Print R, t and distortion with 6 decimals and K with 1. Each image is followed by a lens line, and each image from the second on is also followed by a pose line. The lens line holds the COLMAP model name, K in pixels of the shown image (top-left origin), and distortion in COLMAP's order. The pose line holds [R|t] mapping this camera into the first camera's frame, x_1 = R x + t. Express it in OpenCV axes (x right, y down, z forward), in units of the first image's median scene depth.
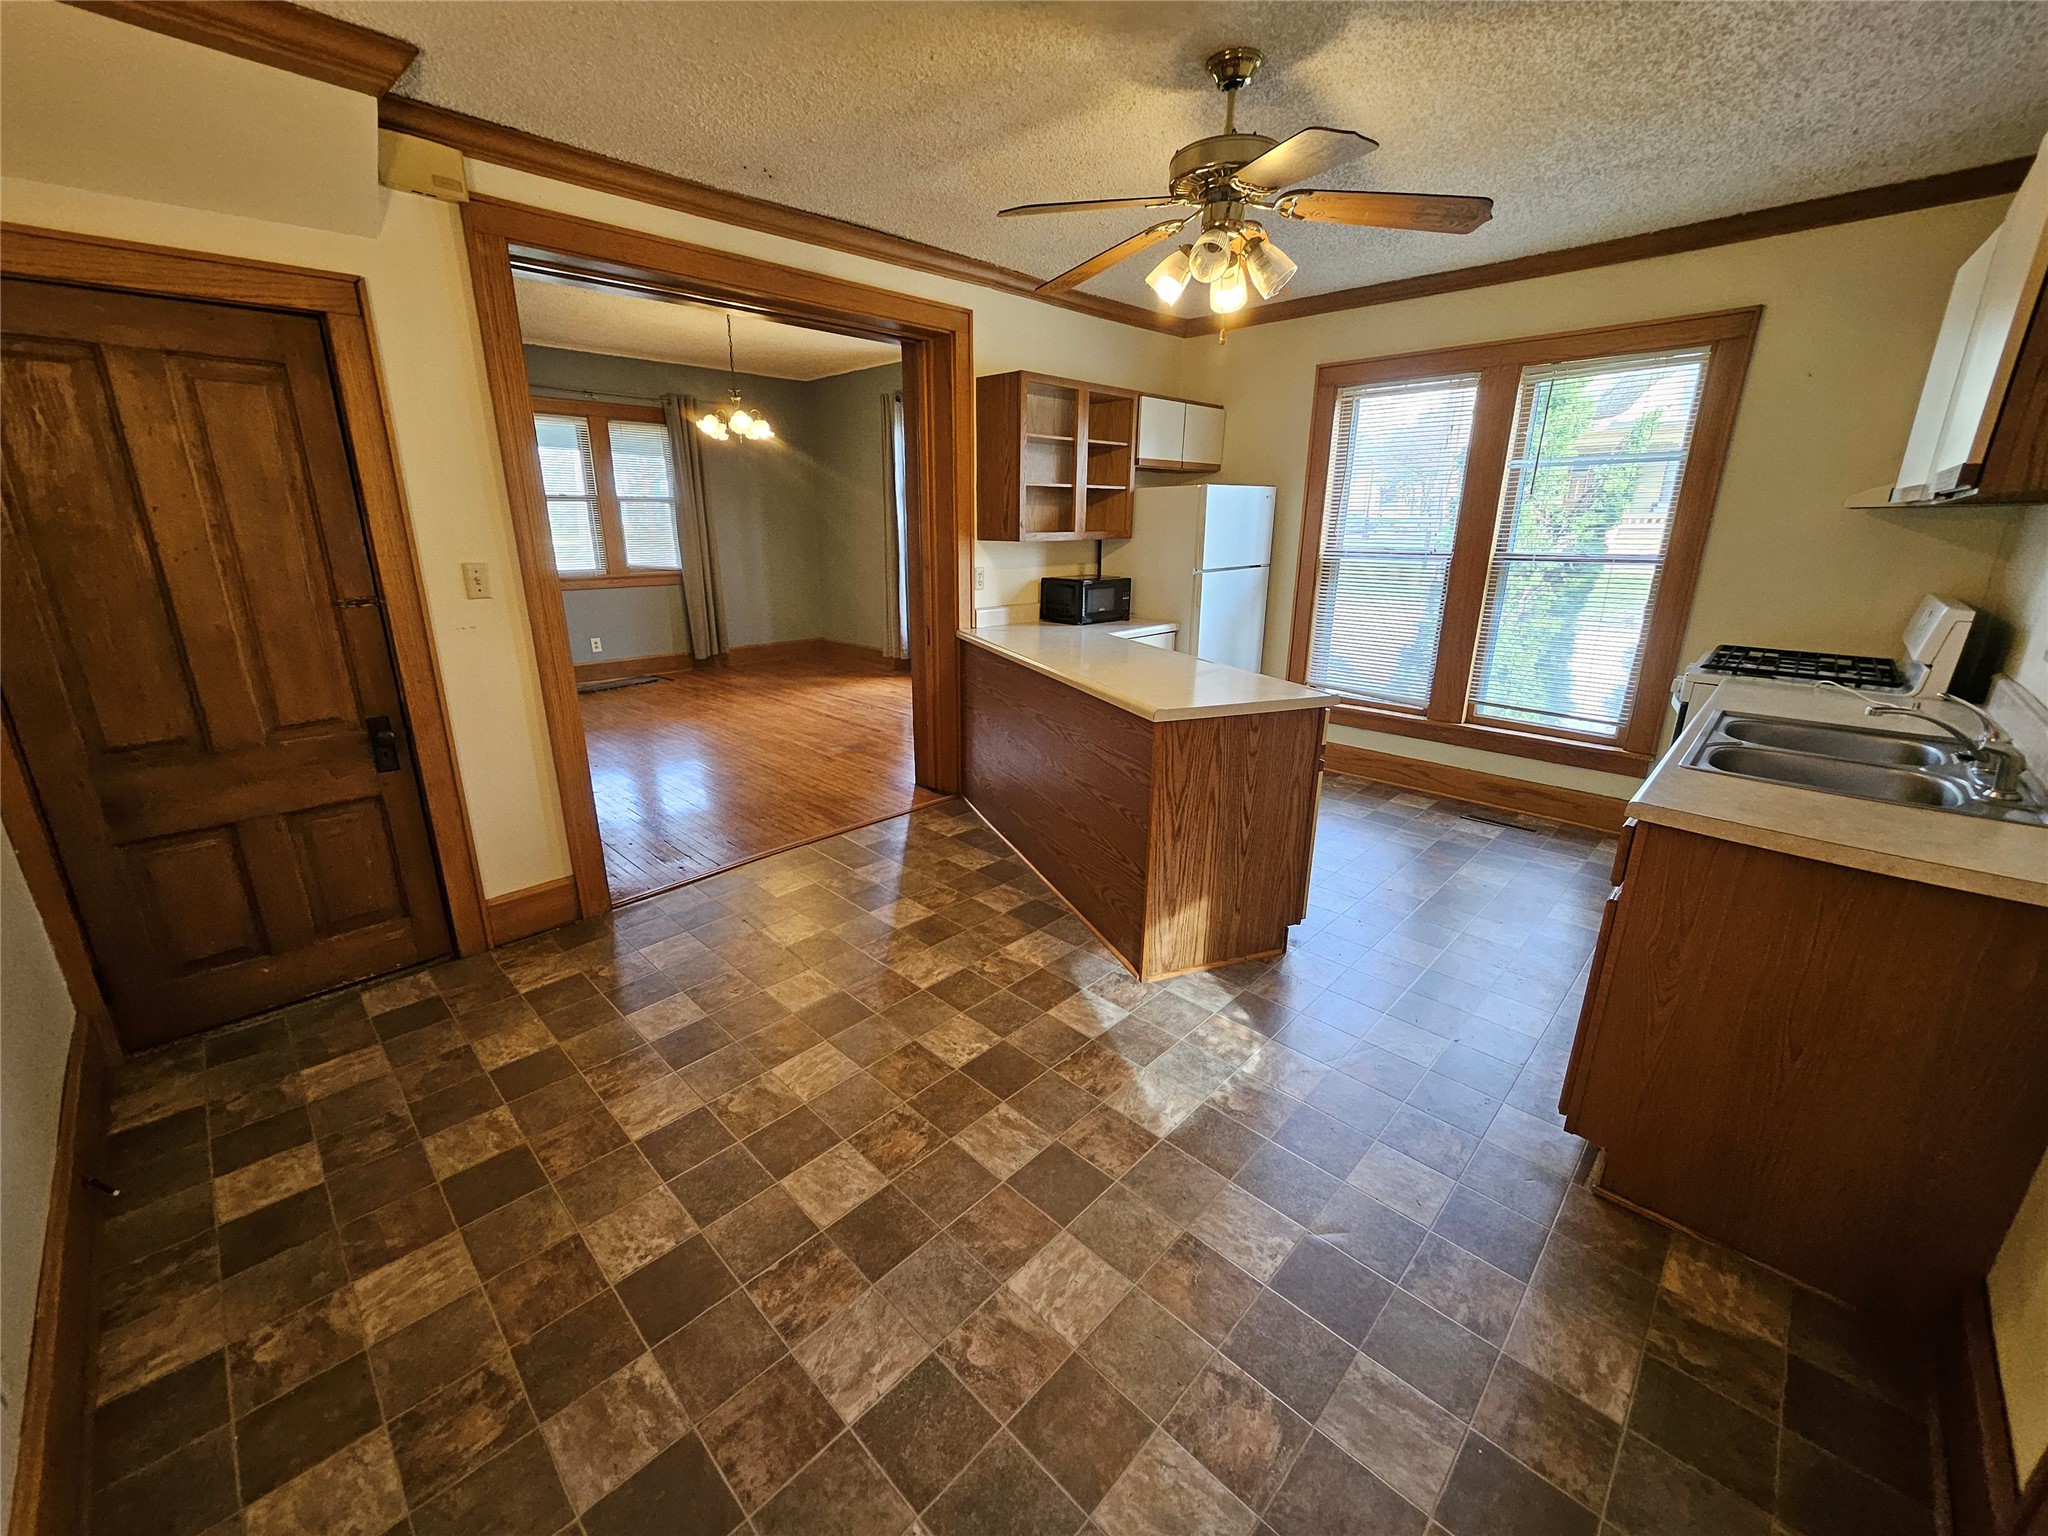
lens RADIAL K [[810.2, 0, 1010.8], [0, 810.2, 757.3], [0, 0, 1]] dist [0.001710, 0.000244]
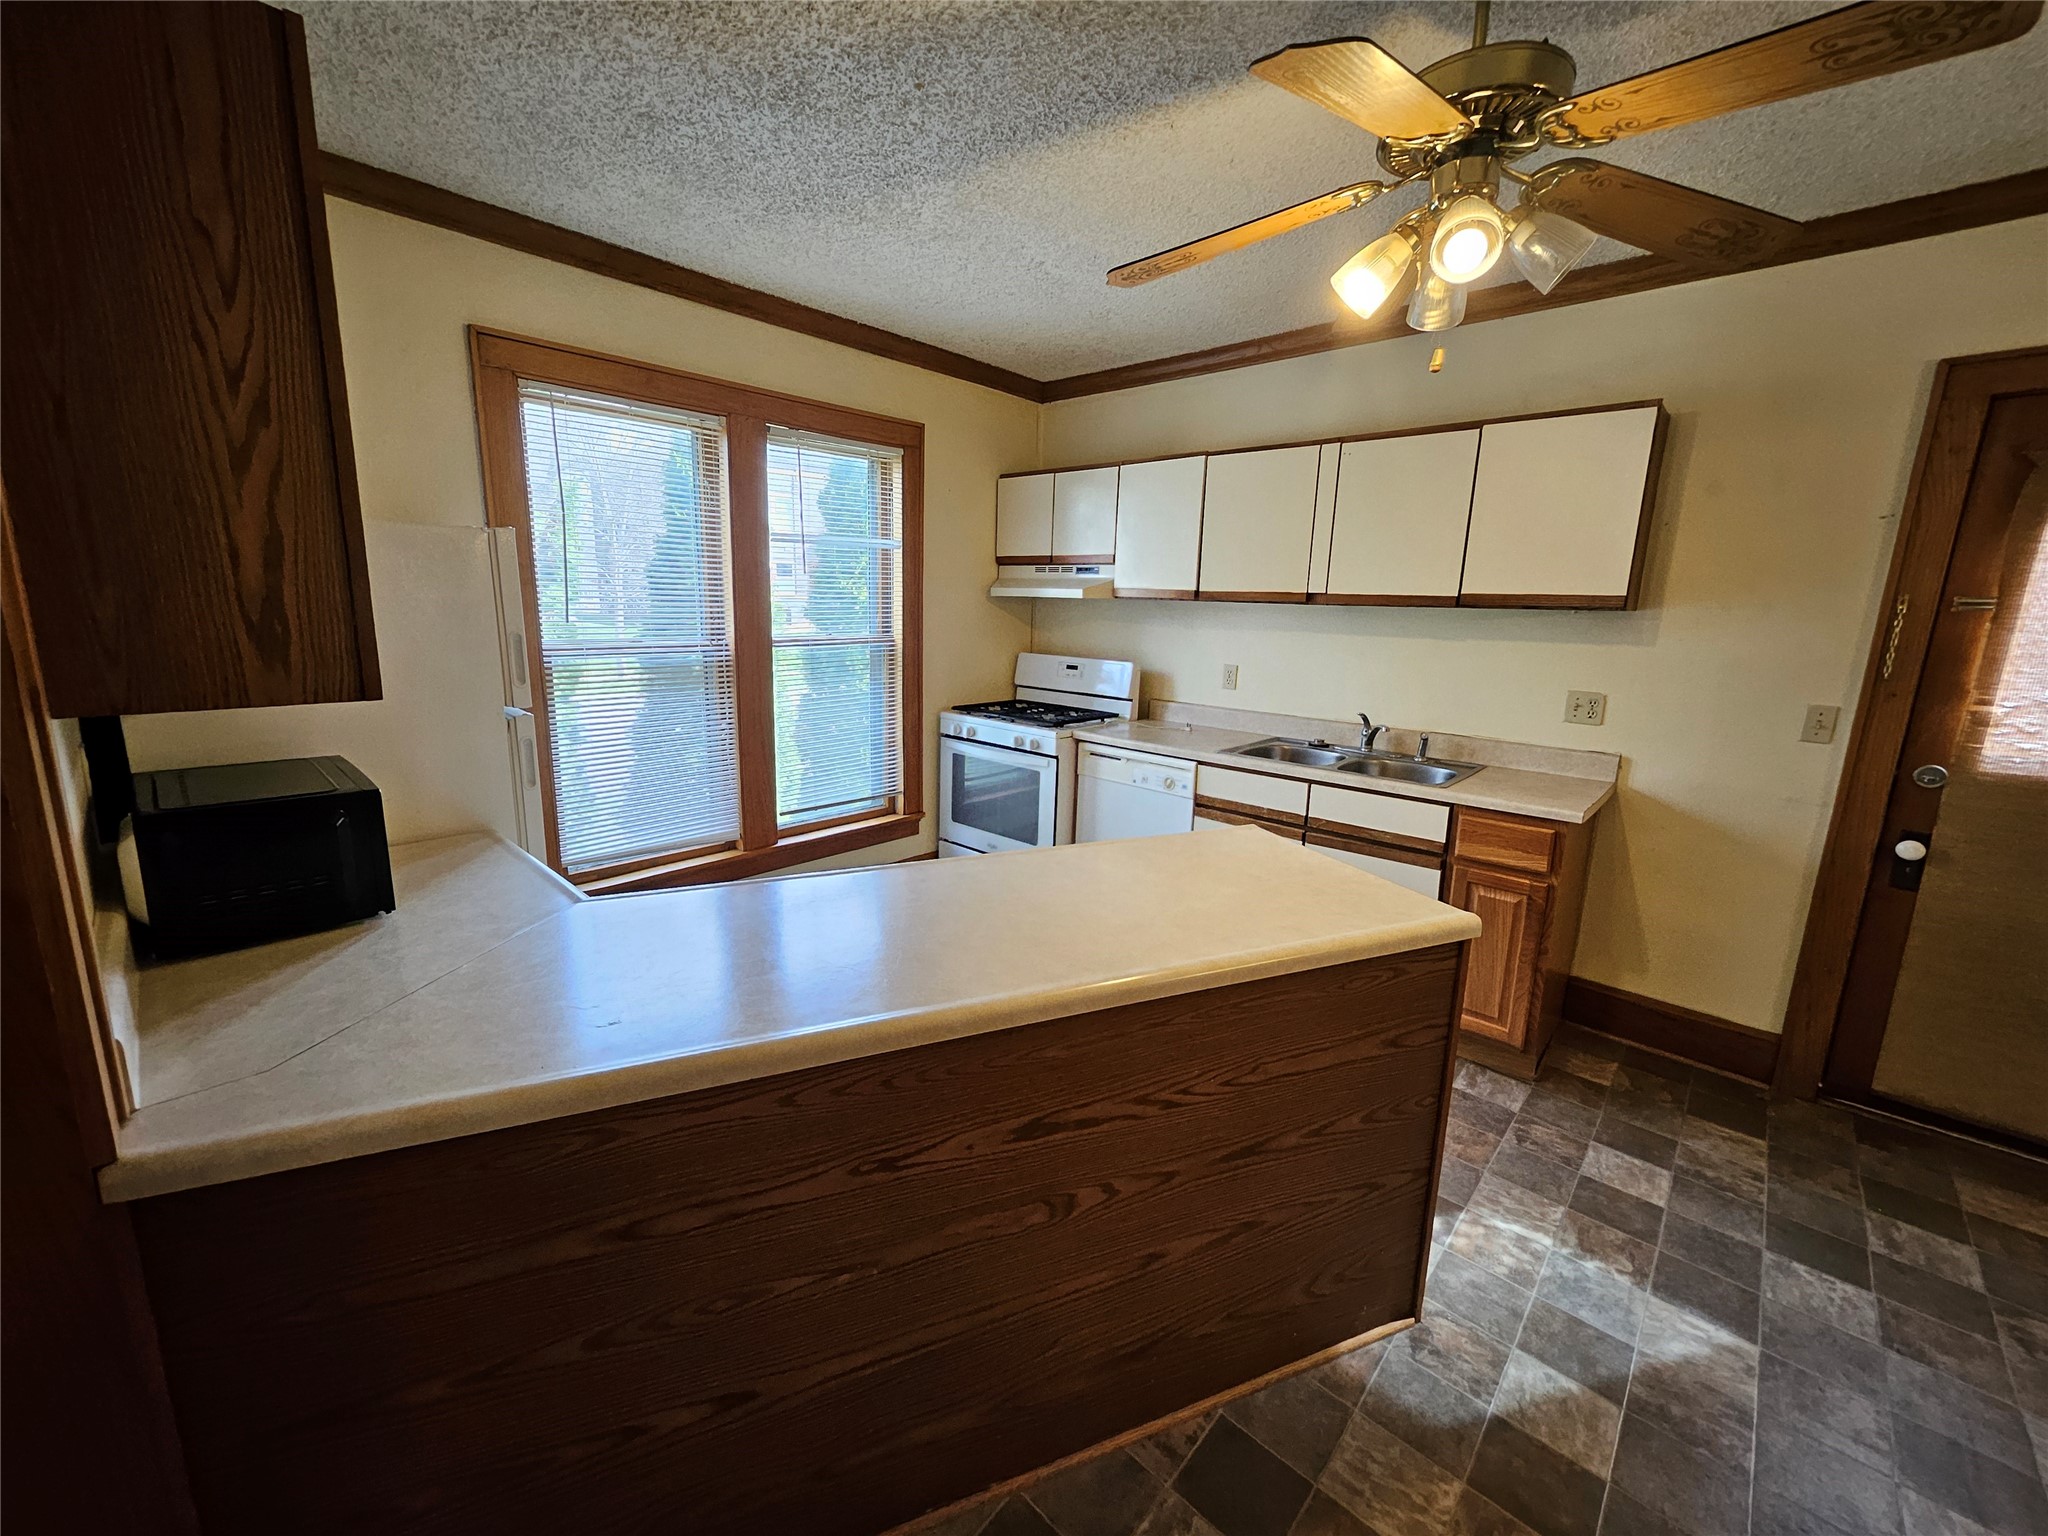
lens RADIAL K [[810.2, 0, 1010.8], [0, 810.2, 757.3], [0, 0, 1]] dist [0.001710, 0.000244]
pose [[-0.021136, -0.199790, 0.979611, -0.364147], [0.260212, 0.944961, 0.198338, -0.350183], [-0.965320, 0.259099, 0.032015, 1.125122]]
